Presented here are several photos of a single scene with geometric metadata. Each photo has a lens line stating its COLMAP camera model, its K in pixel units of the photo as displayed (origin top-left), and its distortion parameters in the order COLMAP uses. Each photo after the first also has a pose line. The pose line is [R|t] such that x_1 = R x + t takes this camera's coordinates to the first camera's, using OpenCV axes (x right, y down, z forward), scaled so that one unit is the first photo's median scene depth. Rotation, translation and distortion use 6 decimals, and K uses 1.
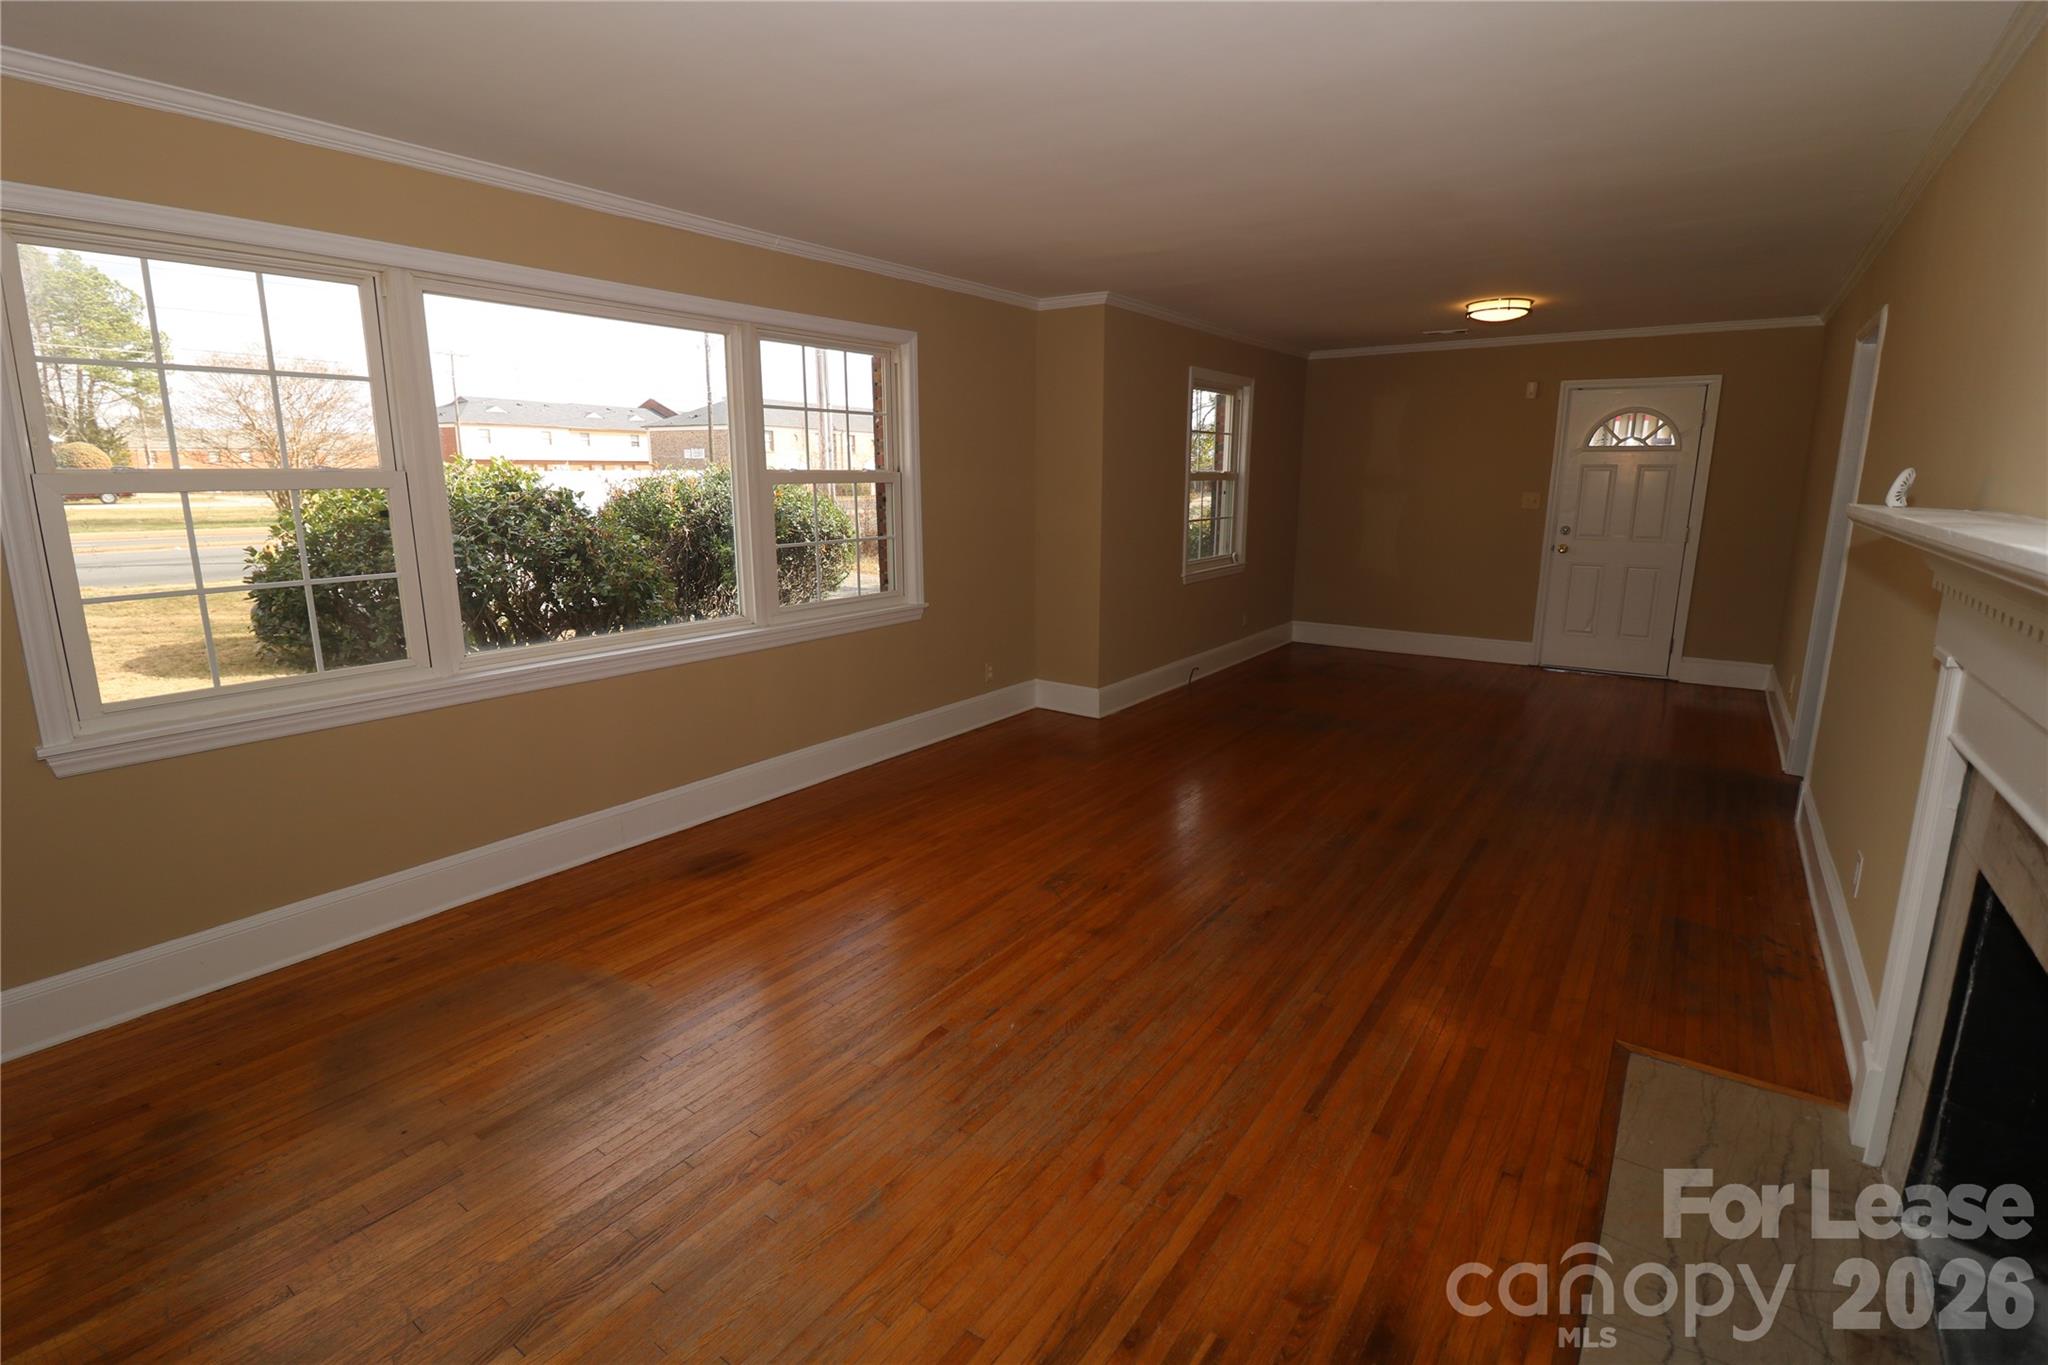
lens RADIAL K [[942.5, 0, 1024.5], [0, 942.5, 667.1], [0, 0, 1]] dist [0.004018, -0.016880]
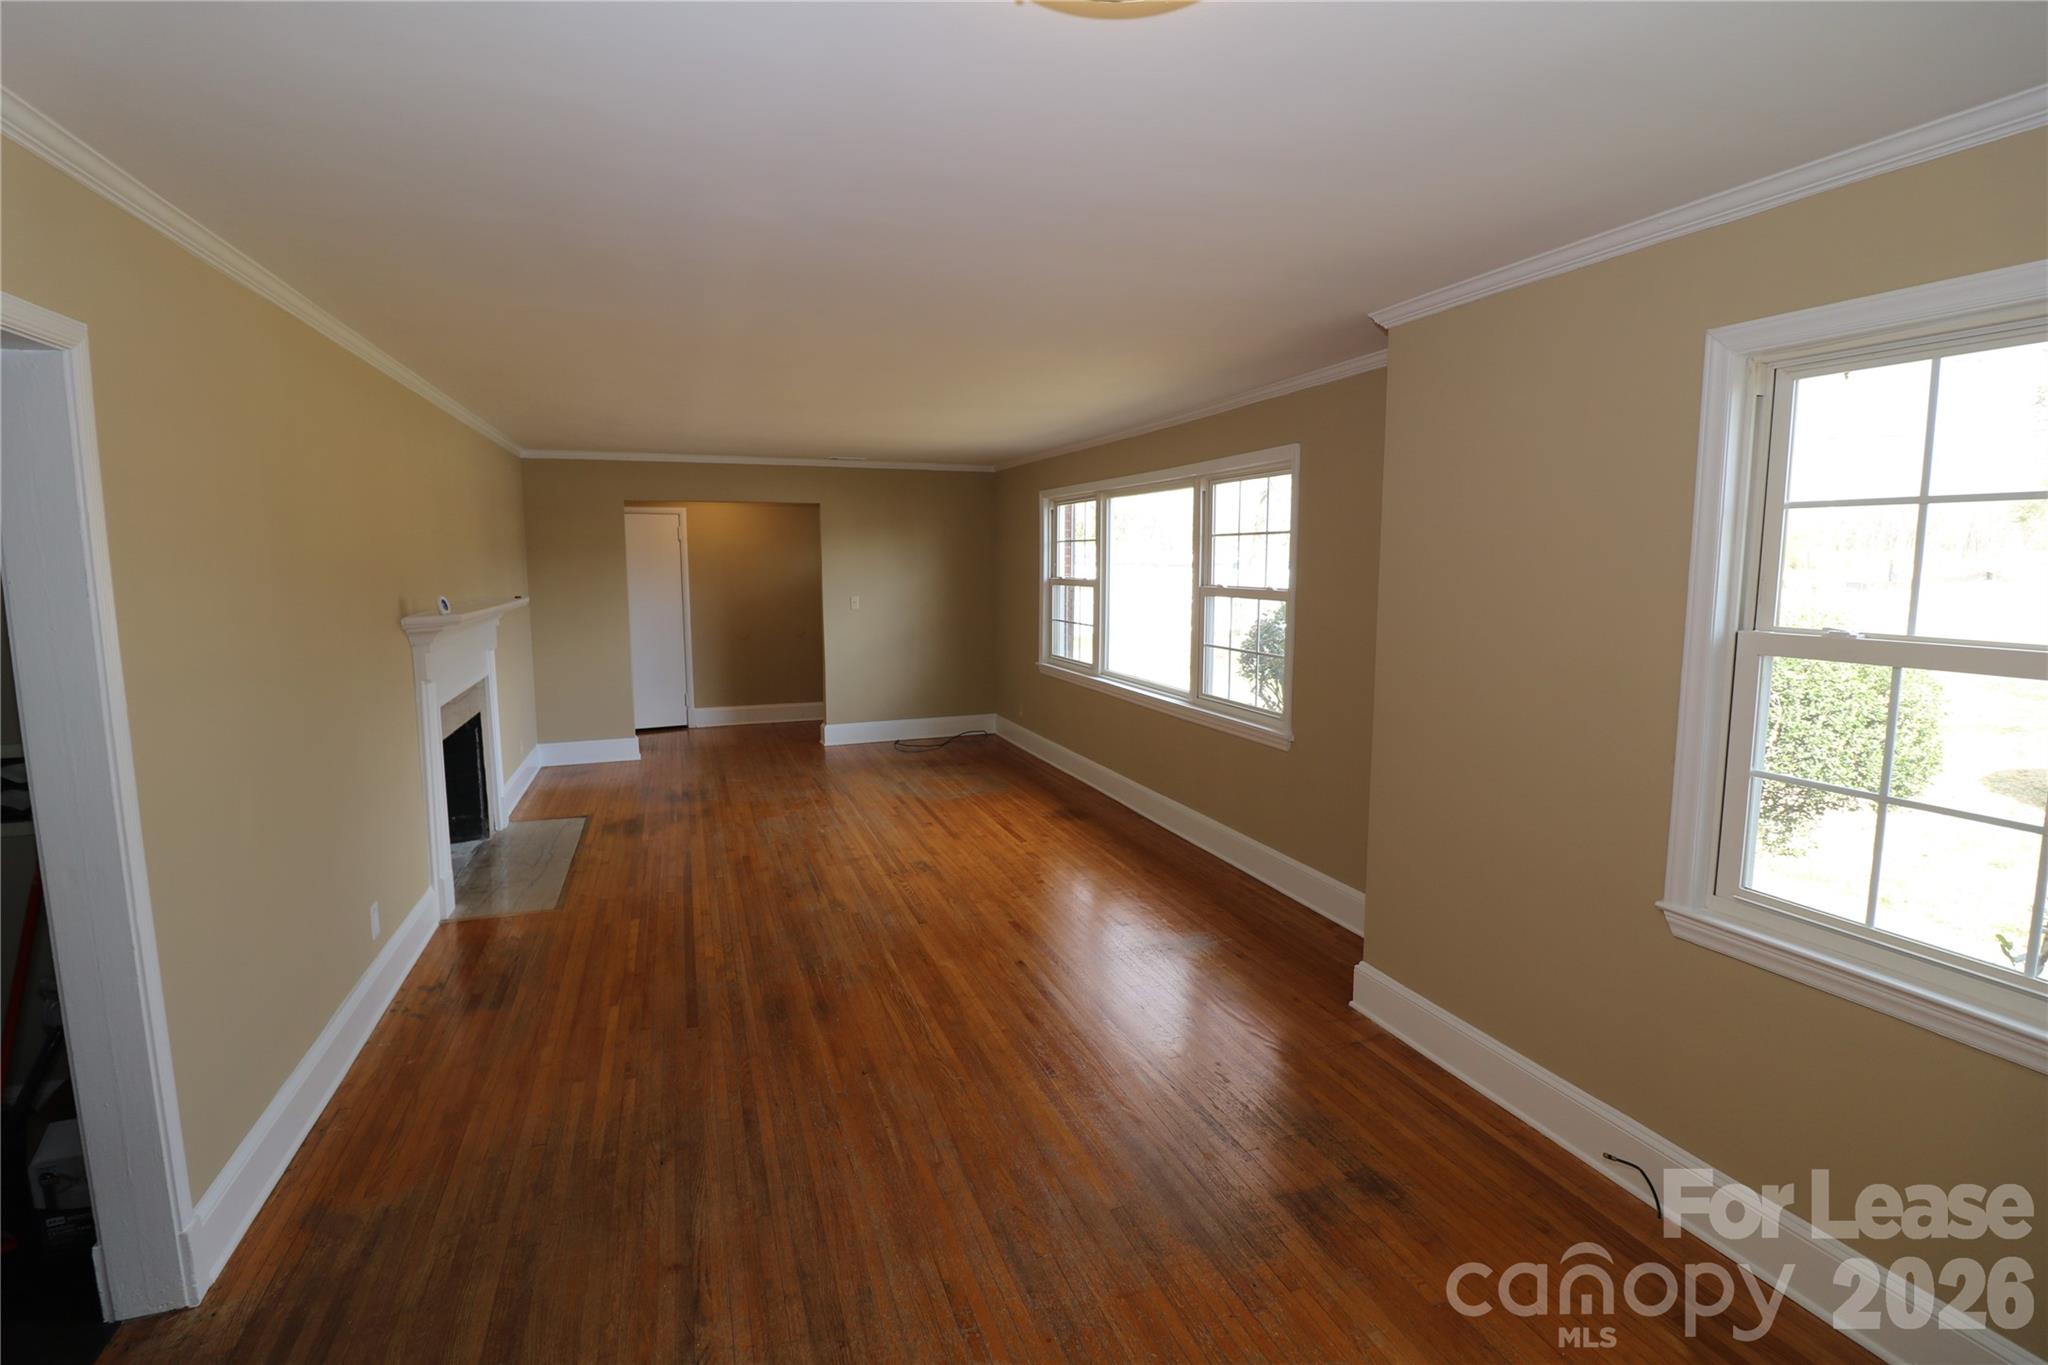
lens RADIAL K [[932.0, 0, 1021.5], [0, 932.0, 673.3], [0, 0, 1]] dist [-0.002523, -0.019331]
pose [[-0.562939, 0.100775, -0.820331, 0.896940], [-0.166303, 0.958427, 0.231863, -0.339039], [0.809594, 0.266948, -0.522777, 1.463515]]
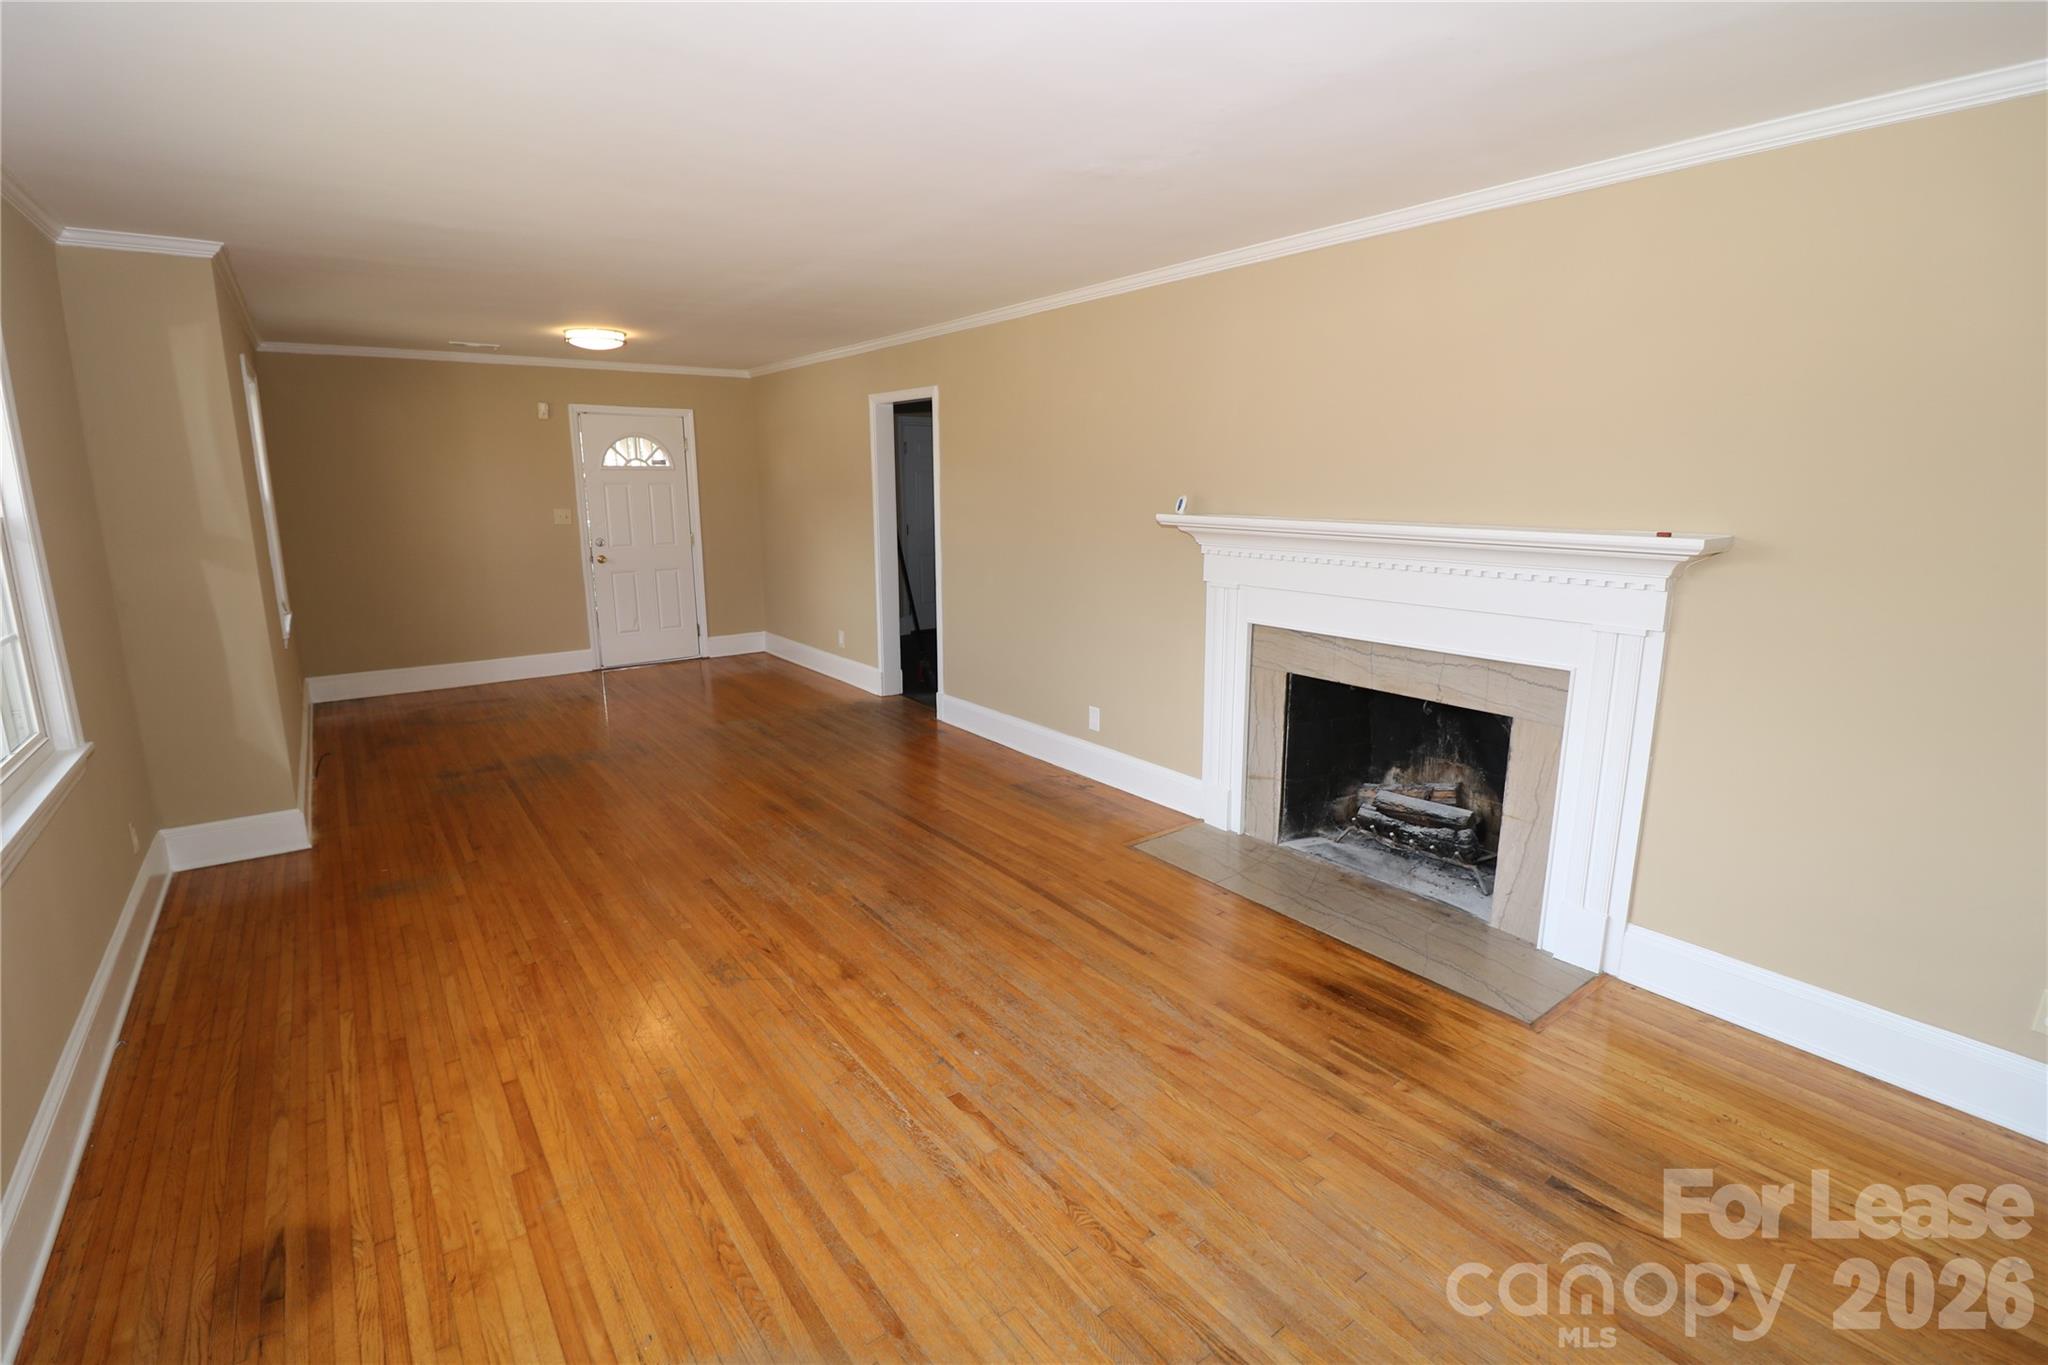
lens RADIAL K [[942.5, 0, 1024.5], [0, 942.5, 667.1], [0, 0, 1]] dist [0.004018, -0.016880]
pose [[0.303905, -0.188901, 0.933787, -0.524224], [0.194121, 0.971861, 0.133426, -0.090486], [-0.932716, 0.140719, 0.332023, 0.334225]]
